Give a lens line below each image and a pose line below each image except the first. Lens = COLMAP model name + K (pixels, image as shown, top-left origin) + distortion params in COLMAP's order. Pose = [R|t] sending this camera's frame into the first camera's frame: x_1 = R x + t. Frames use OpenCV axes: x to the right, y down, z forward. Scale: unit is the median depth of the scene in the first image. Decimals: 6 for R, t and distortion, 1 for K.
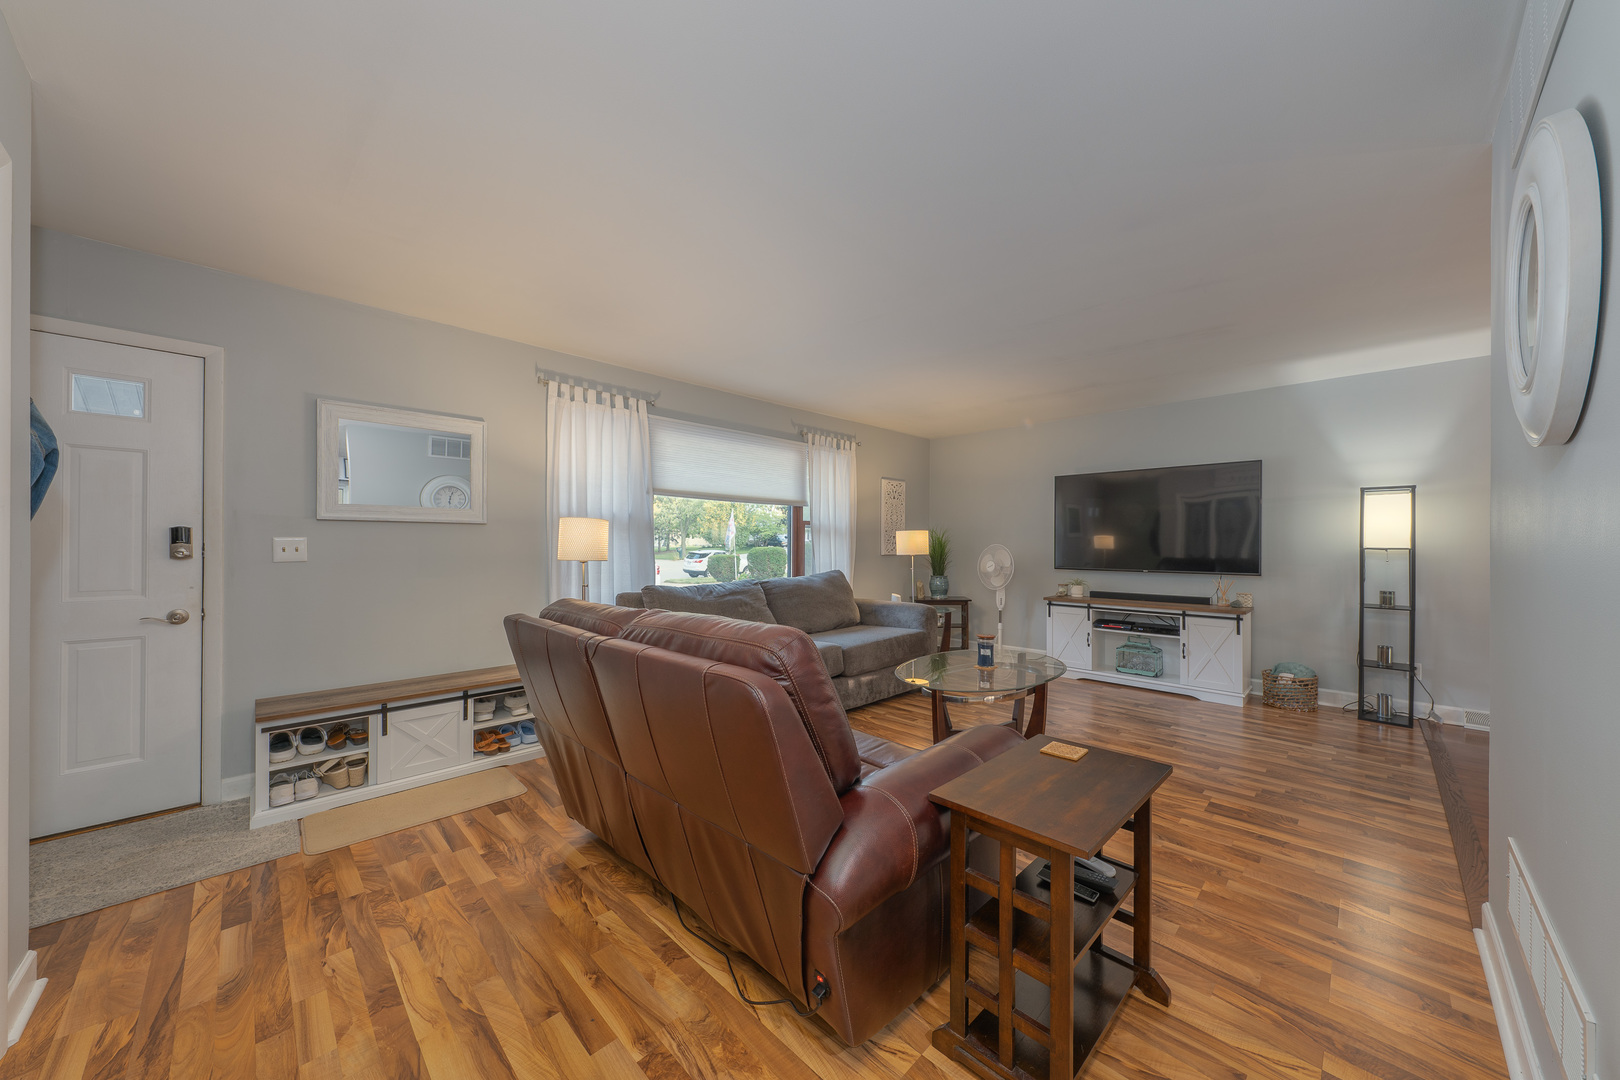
lens RADIAL K [[569.8, 0, 820.0], [0, 569.8, 539.6], [0, 0, 1]] dist [-0.001382, -0.000143]
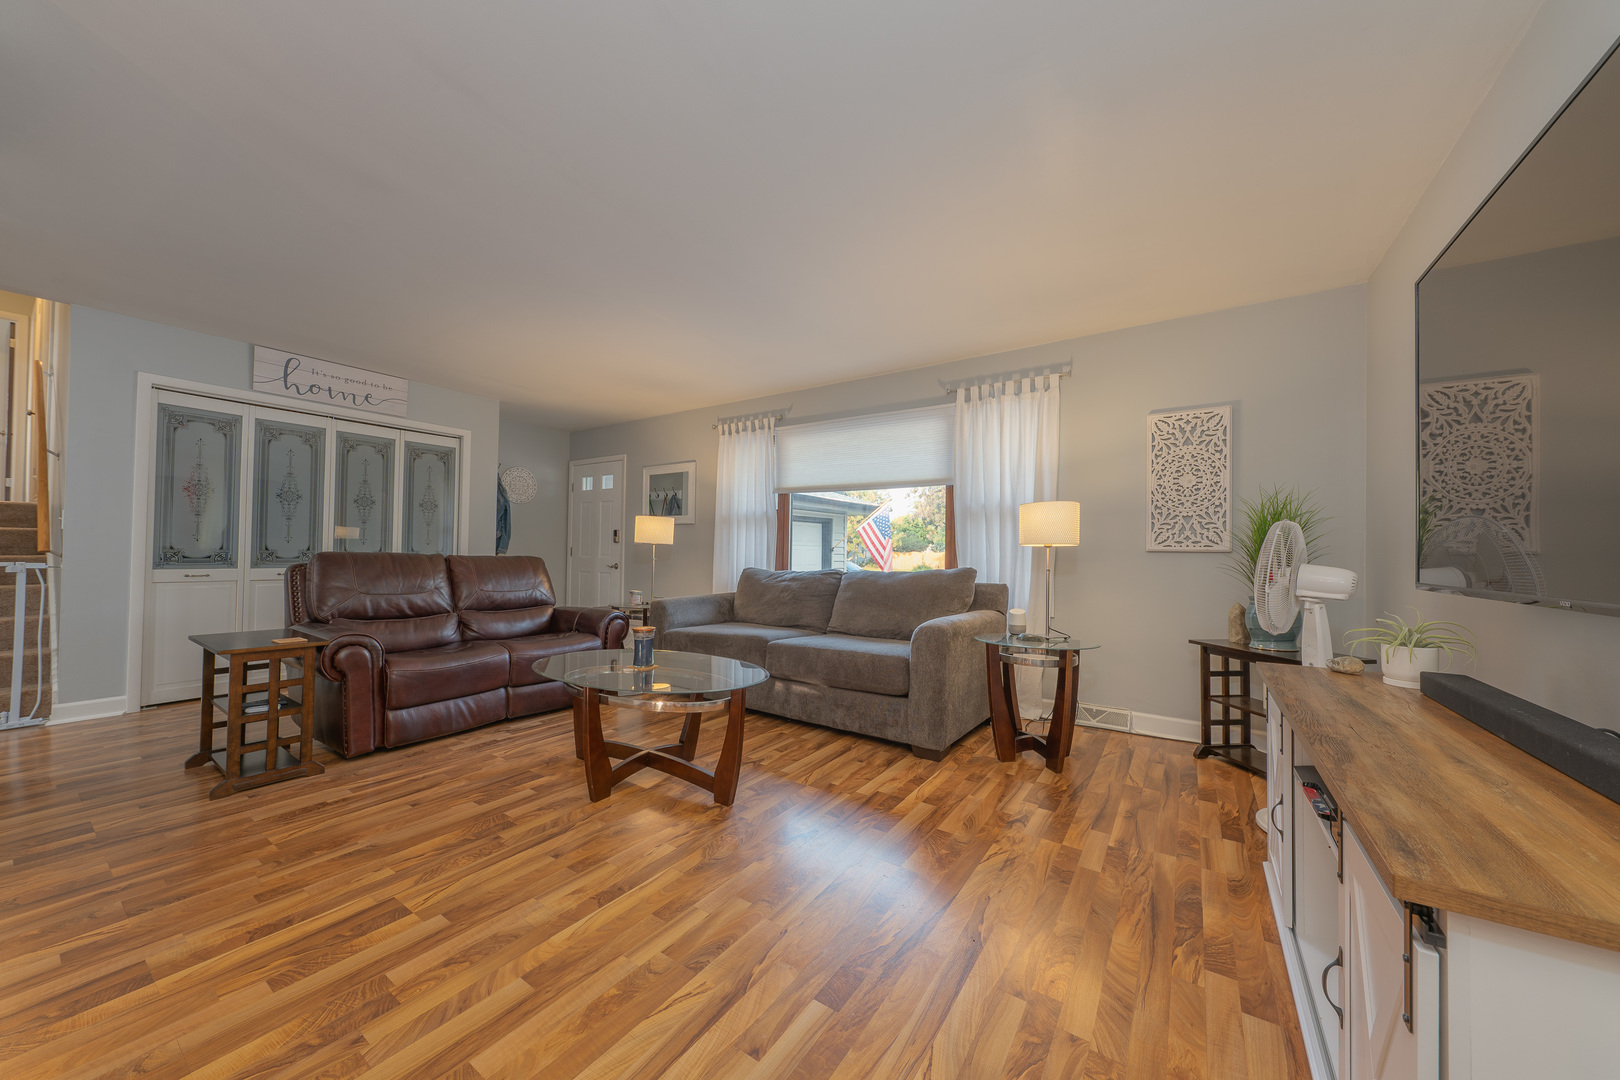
lens RADIAL K [[569.8, 0, 810.8], [0, 569.8, 547.0], [0, 0, 1]] dist [-0.001382, -0.000143]
pose [[0.170121, -0.008098, -0.985390, 0.885771], [-0.002430, 0.999960, -0.008637, 0.042563], [0.985420, 0.003864, 0.170094, 0.852841]]
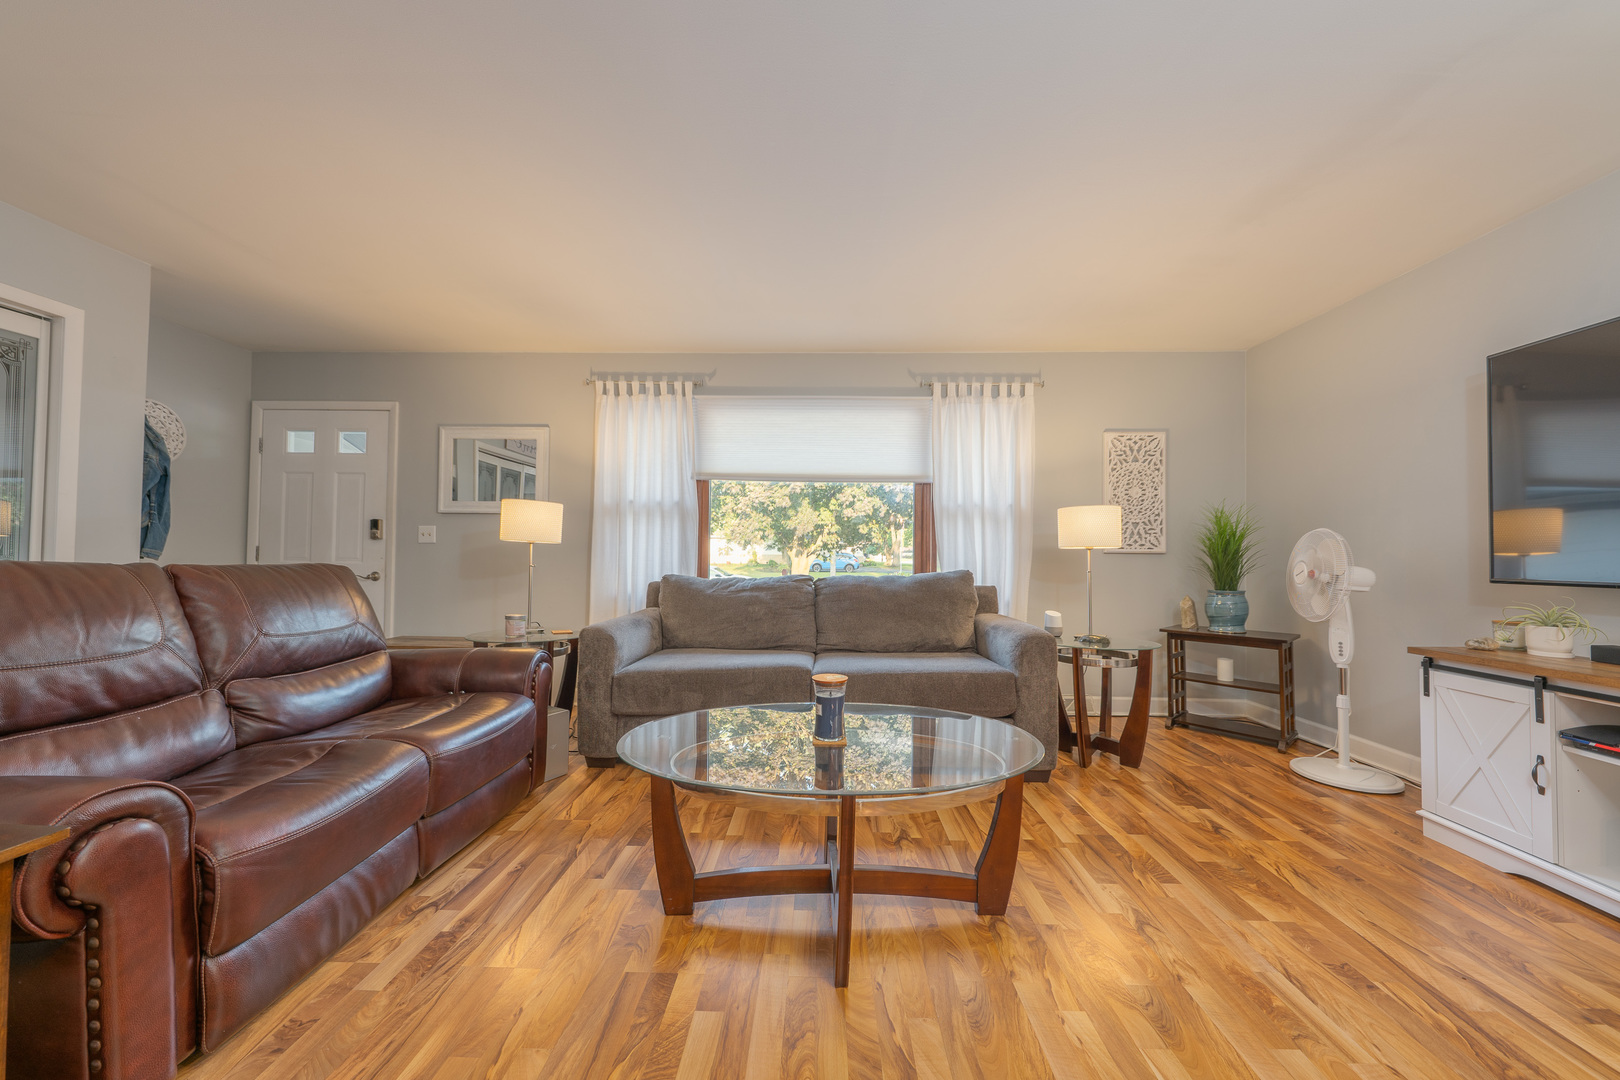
lens RADIAL K [[569.8, 0, 800.6], [0, 569.8, 543.1], [0, 0, 1]] dist [-0.001382, -0.000143]
pose [[0.678775, -0.007729, -0.734306, 0.504433], [-0.002026, 0.999921, -0.012398, 0.037091], [0.734344, 0.009903, 0.678706, 0.478535]]
